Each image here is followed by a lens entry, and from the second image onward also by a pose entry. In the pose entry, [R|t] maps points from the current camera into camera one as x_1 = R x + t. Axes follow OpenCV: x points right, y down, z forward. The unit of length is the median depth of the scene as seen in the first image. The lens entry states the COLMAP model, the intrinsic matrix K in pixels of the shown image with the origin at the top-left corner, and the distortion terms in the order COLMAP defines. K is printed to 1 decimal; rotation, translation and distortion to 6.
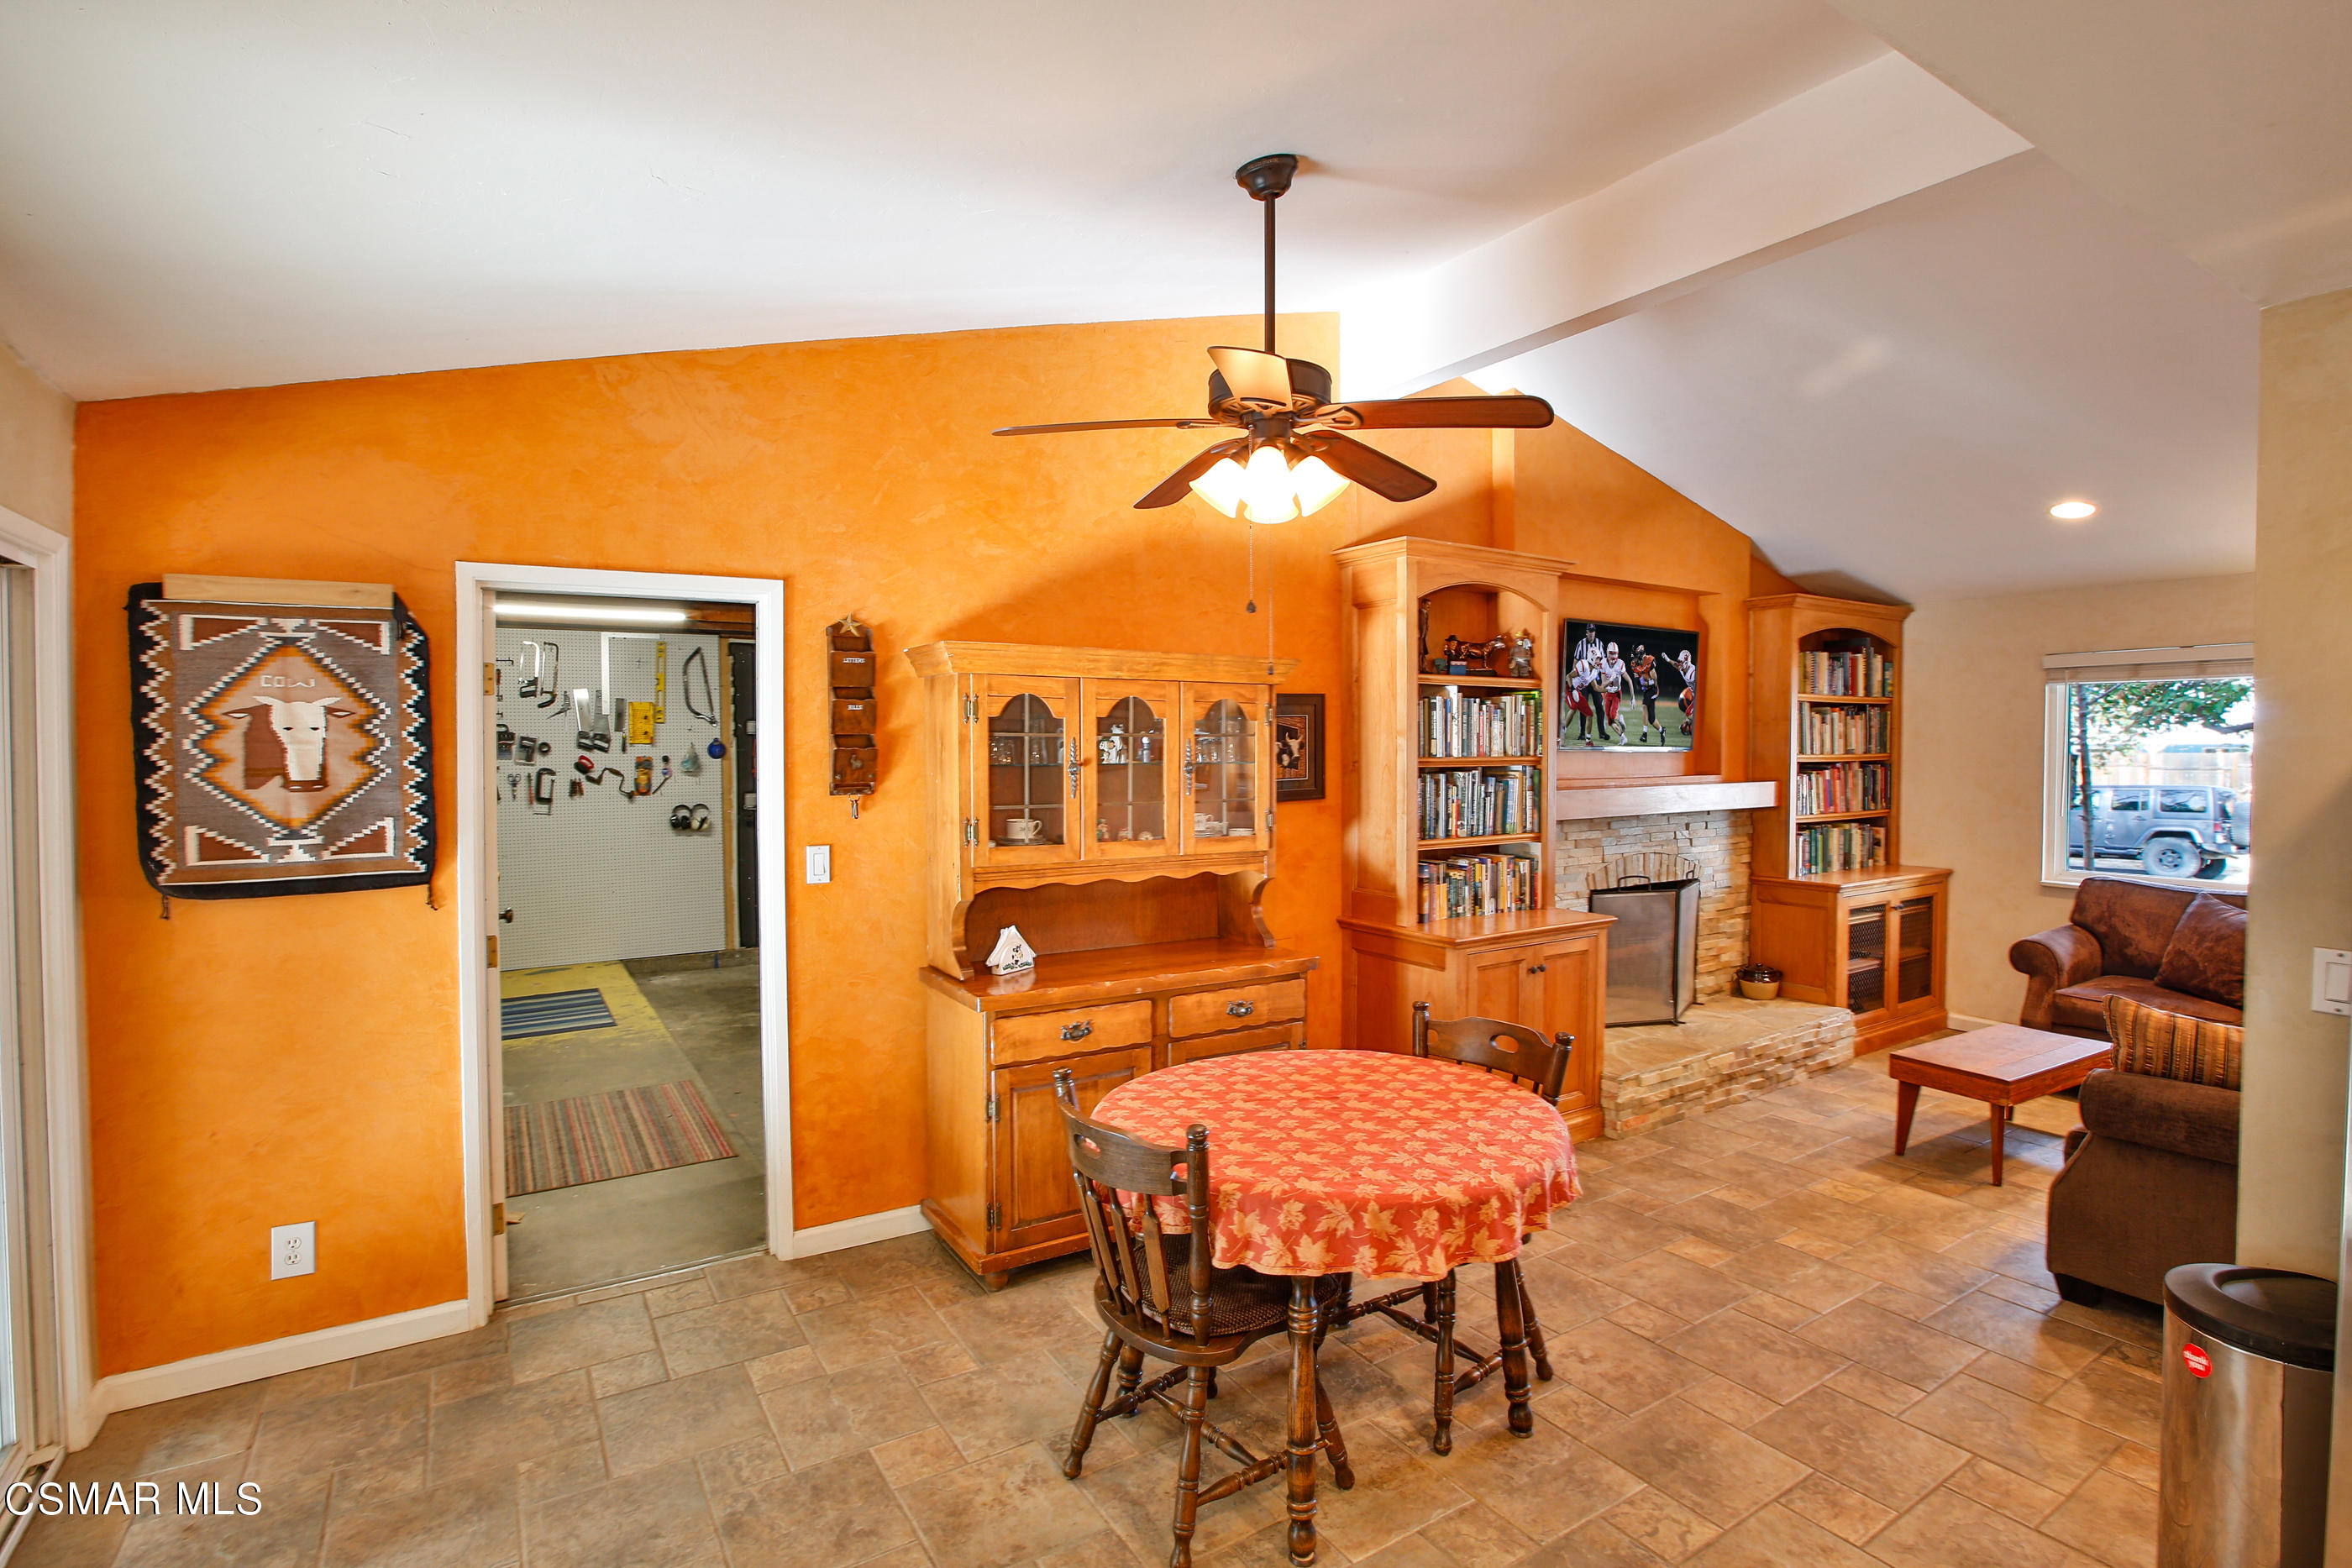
lens RADIAL K [[1126.6, 0, 1194.6], [0, 1126.6, 759.4], [0, 0, 1]] dist [-0.052507, 0.016446]
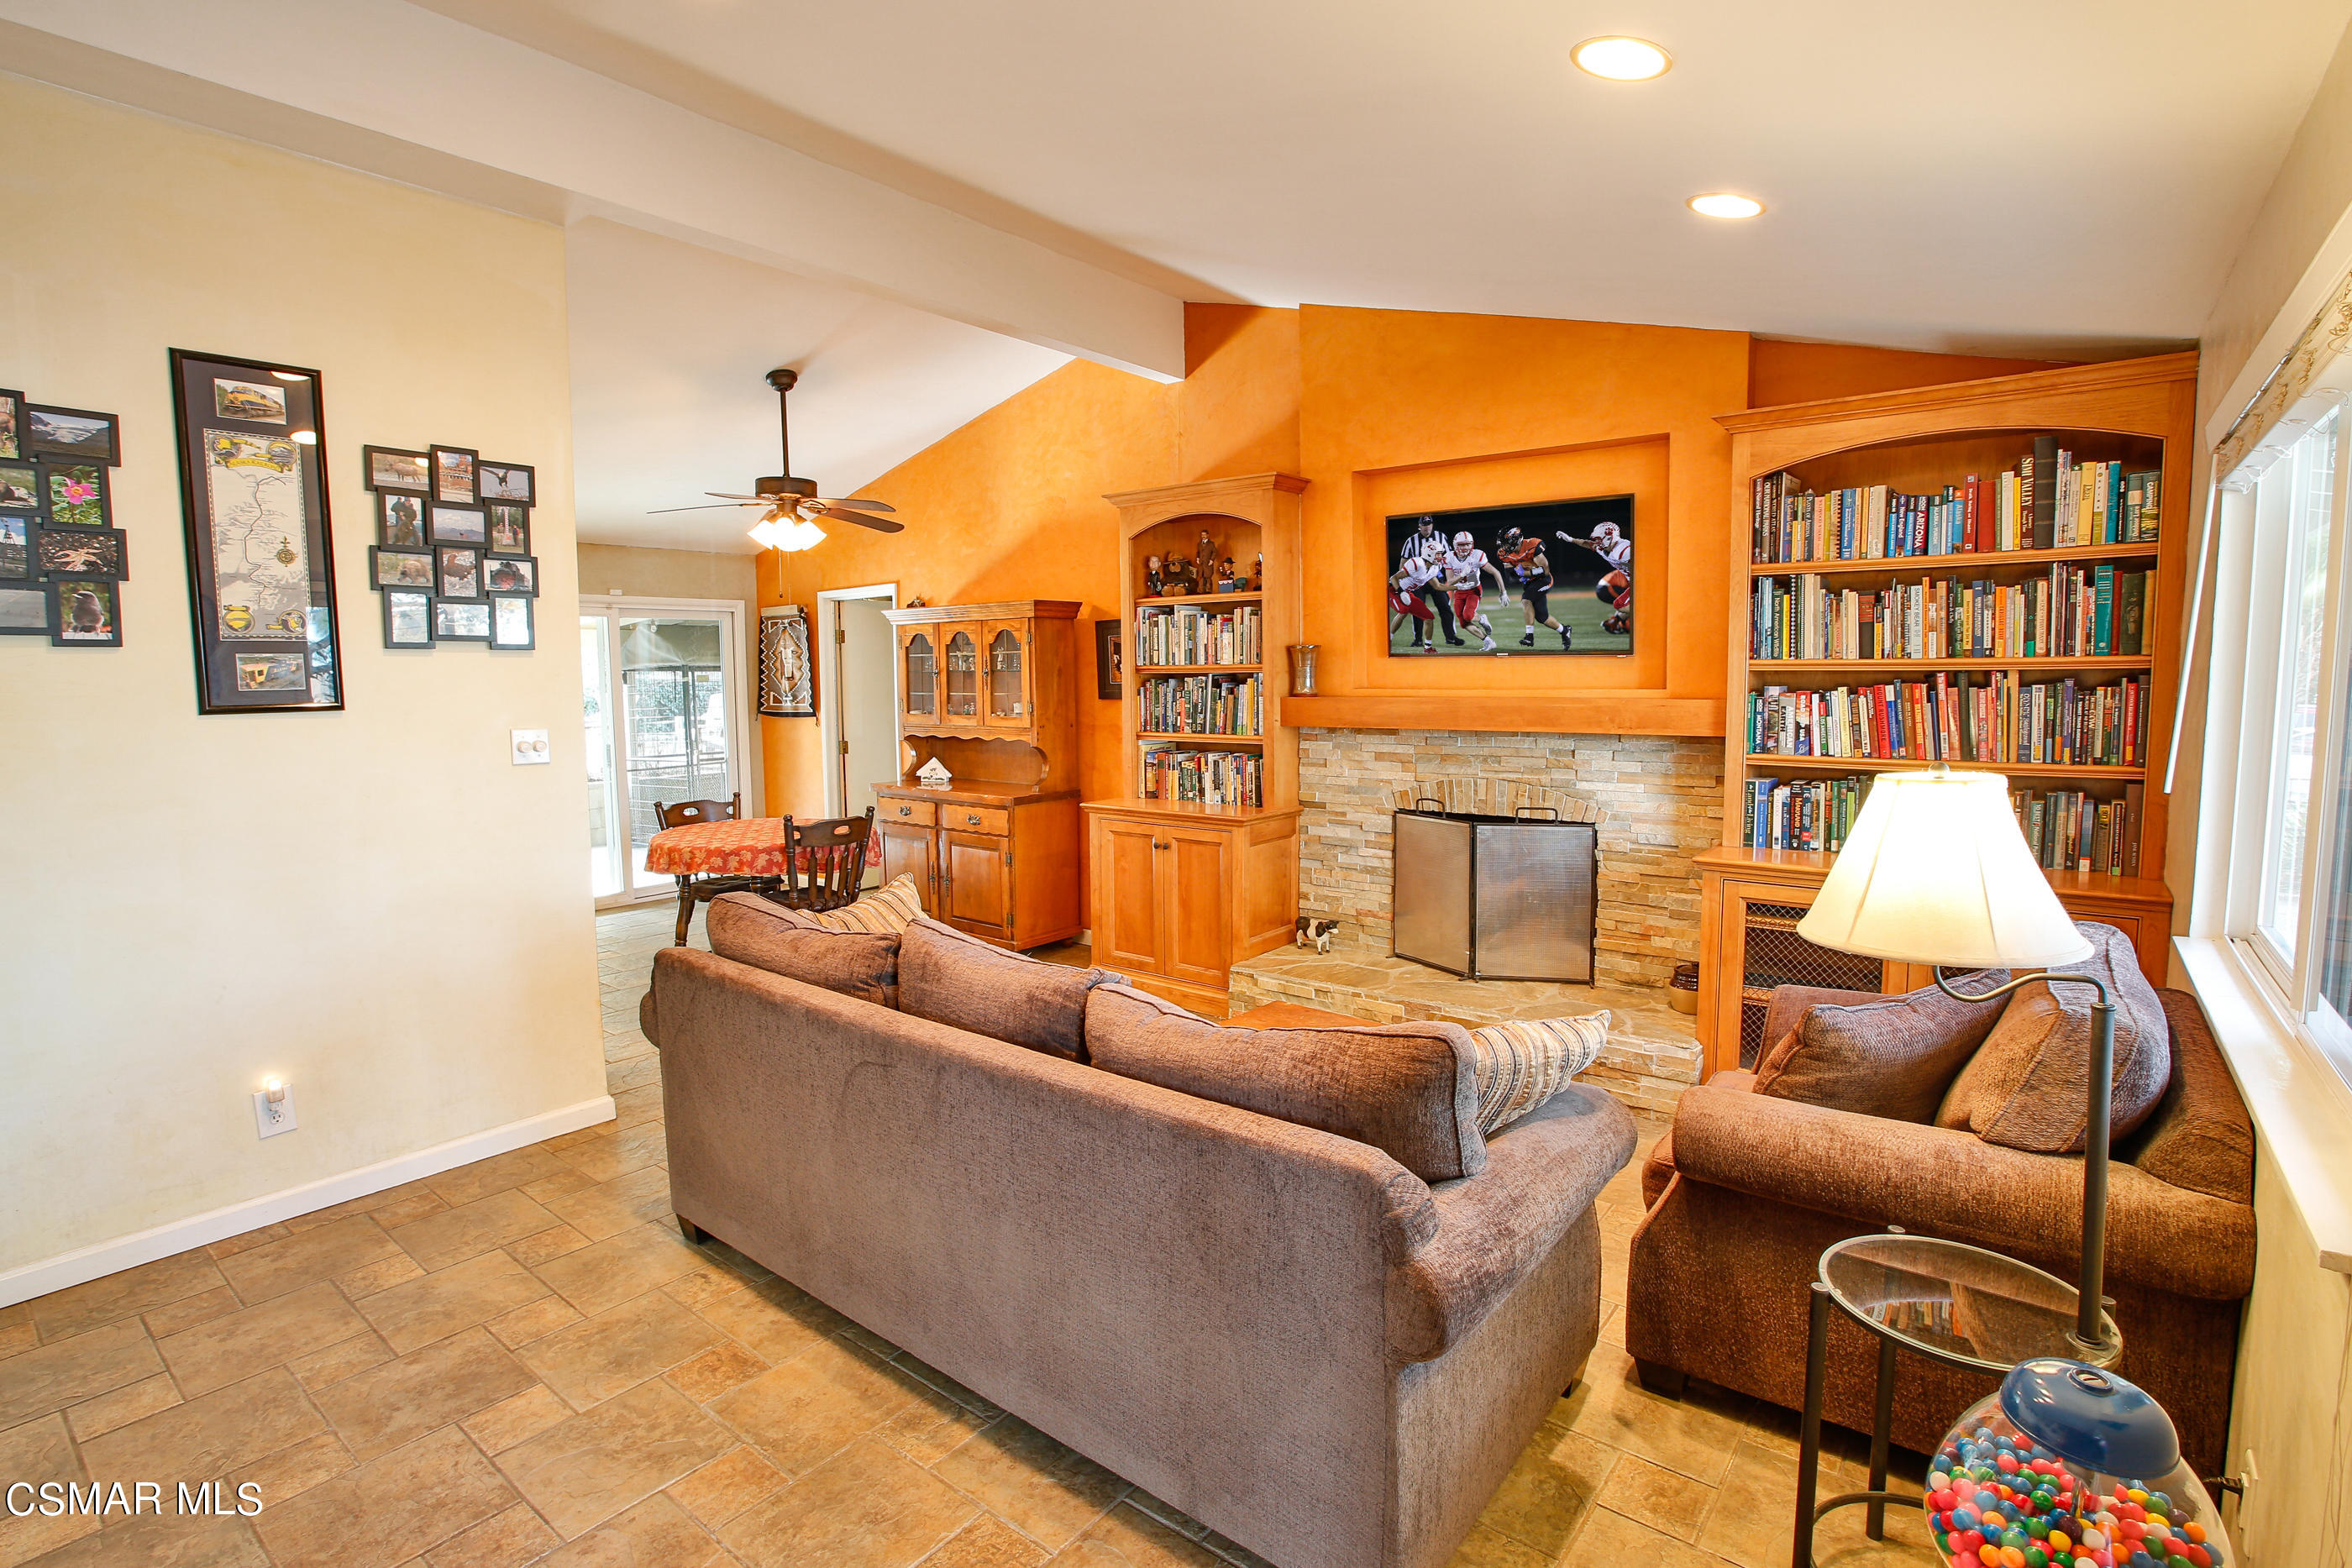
lens RADIAL K [[1126.6, 0, 1170.4], [0, 1126.6, 767.2], [0, 0, 1]] dist [-0.052507, 0.016446]
pose [[0.322847, 0.075212, -0.943458, 1.122753], [-0.005902, 0.996978, 0.077459, 0.011038], [0.946433, -0.019439, 0.322316, 0.499473]]
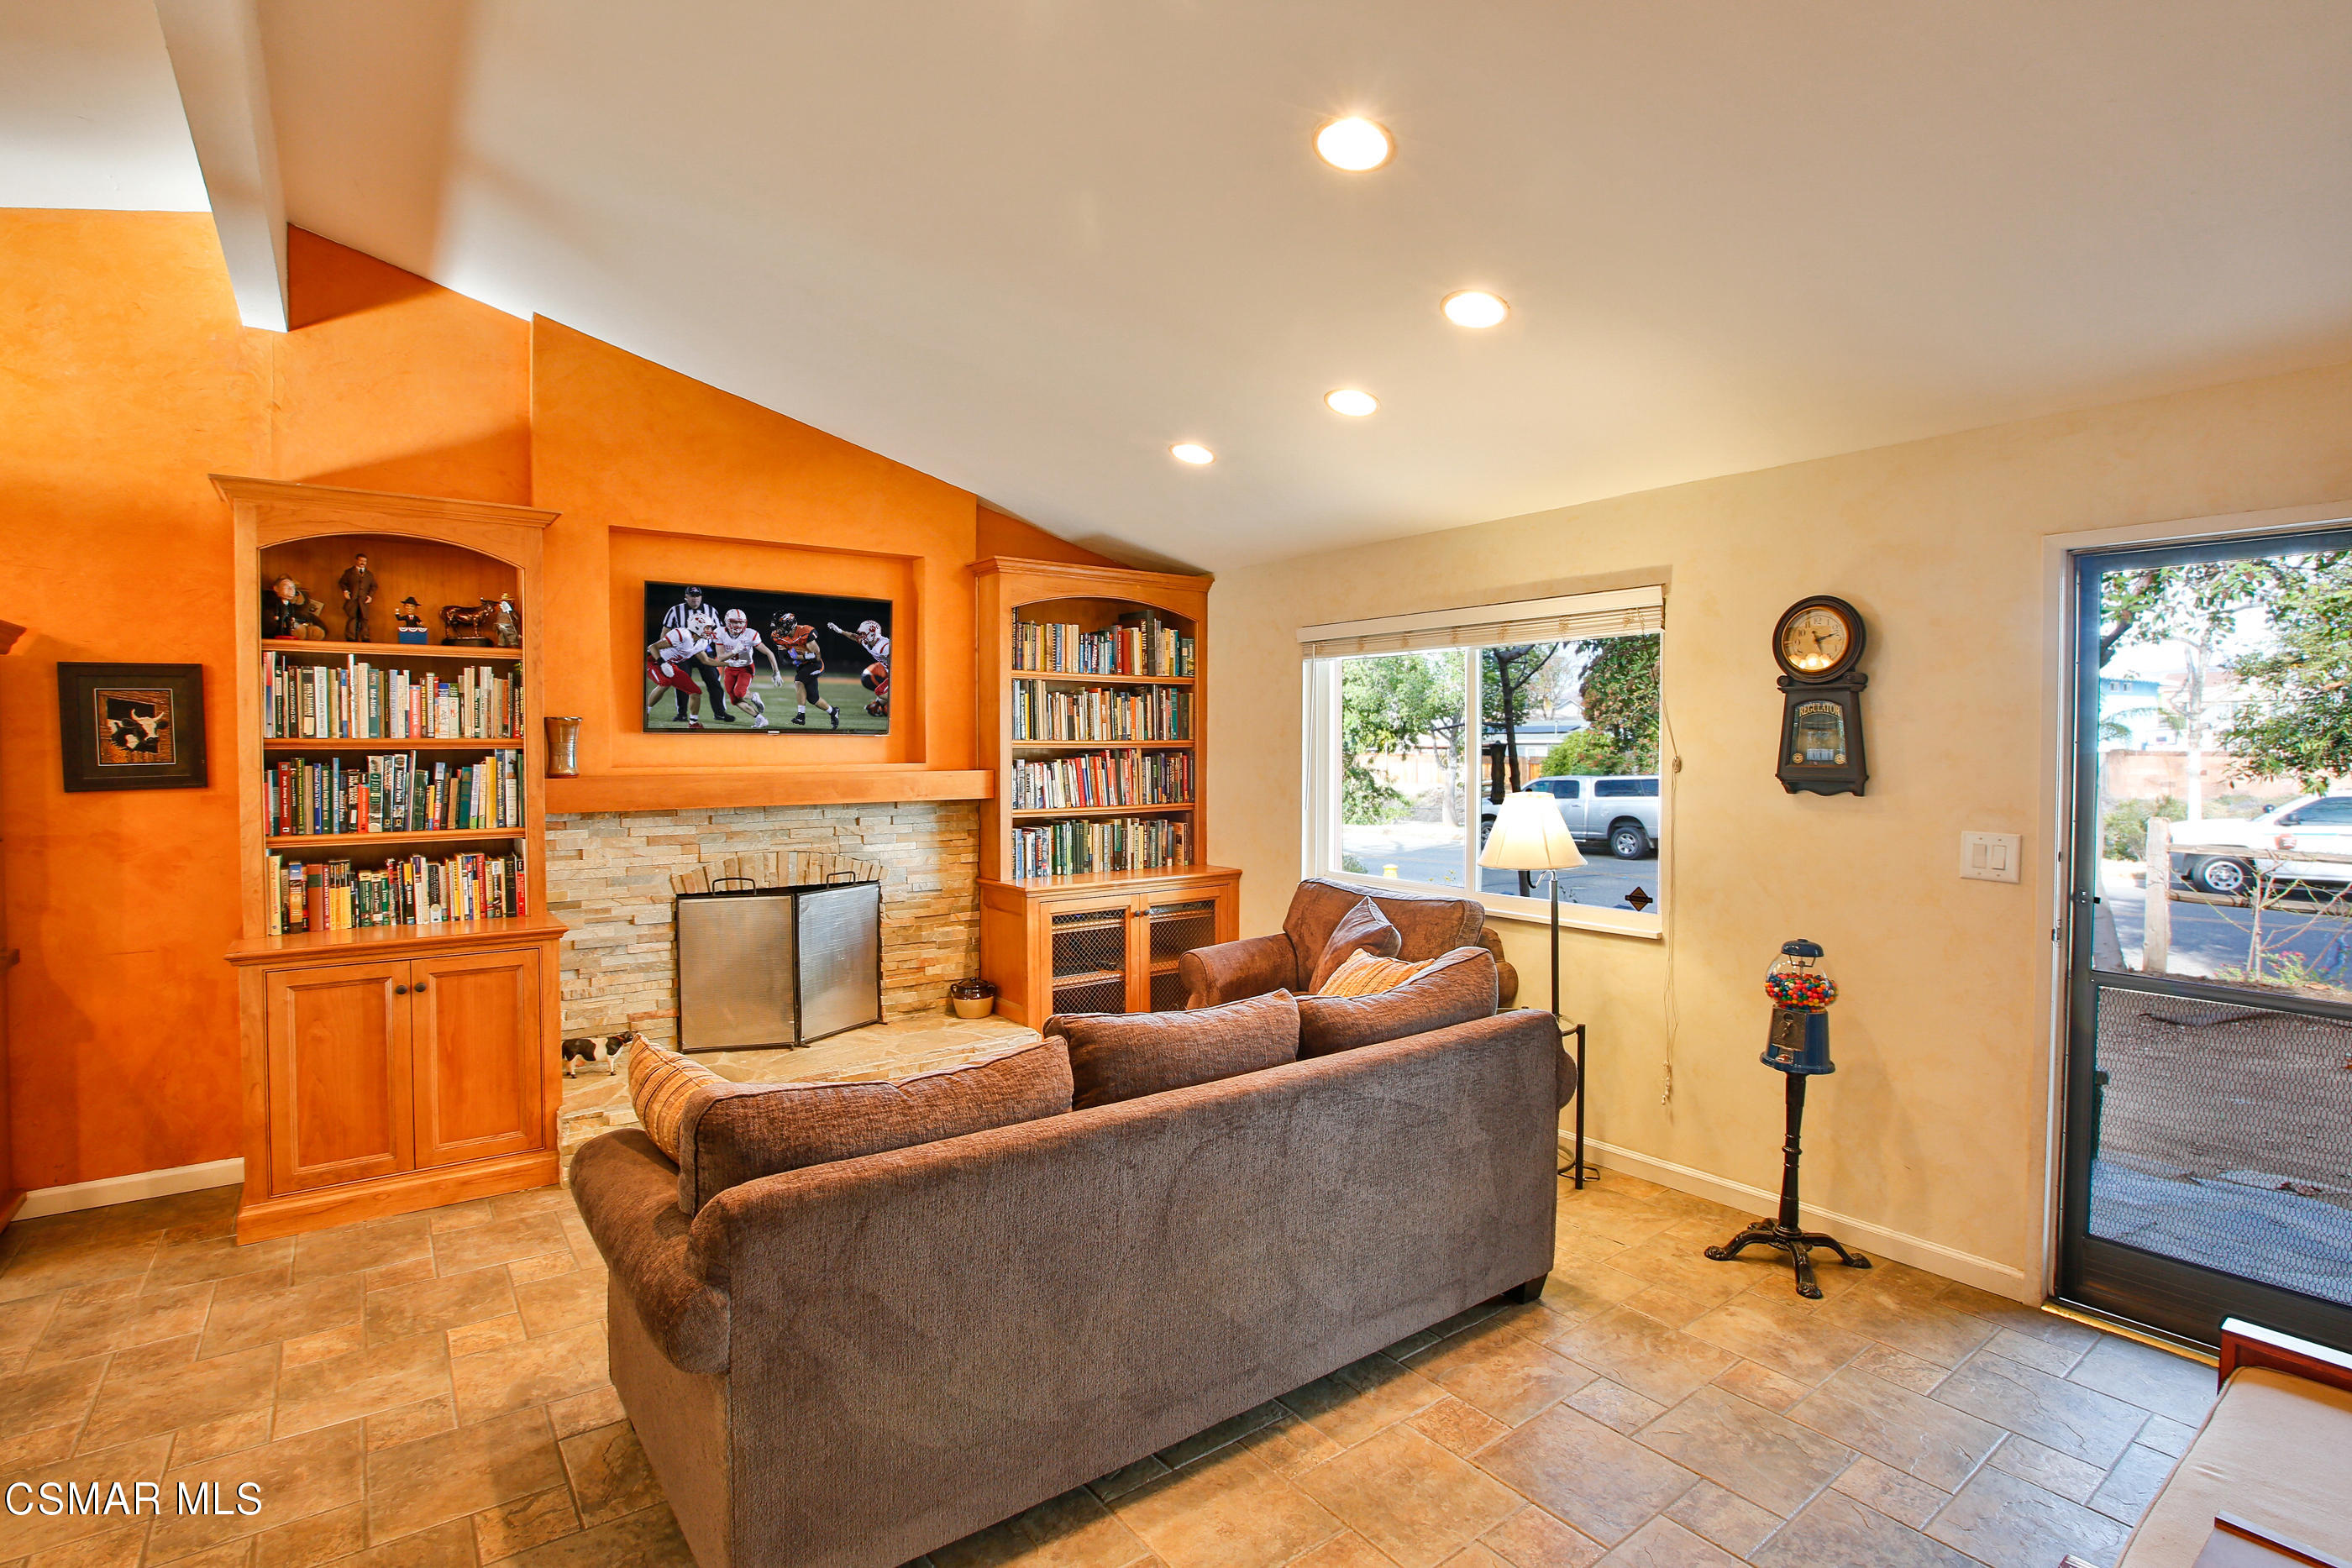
lens RADIAL K [[1126.6, 0, 1183.2], [0, 1126.6, 763.9], [0, 0, 1]] dist [-0.052507, 0.016446]
pose [[0.997860, -0.000791, 0.065381, 0.659796], [0.000488, 0.999989, 0.004650, 0.011530], [-0.065384, -0.004608, 0.997850, 0.108593]]
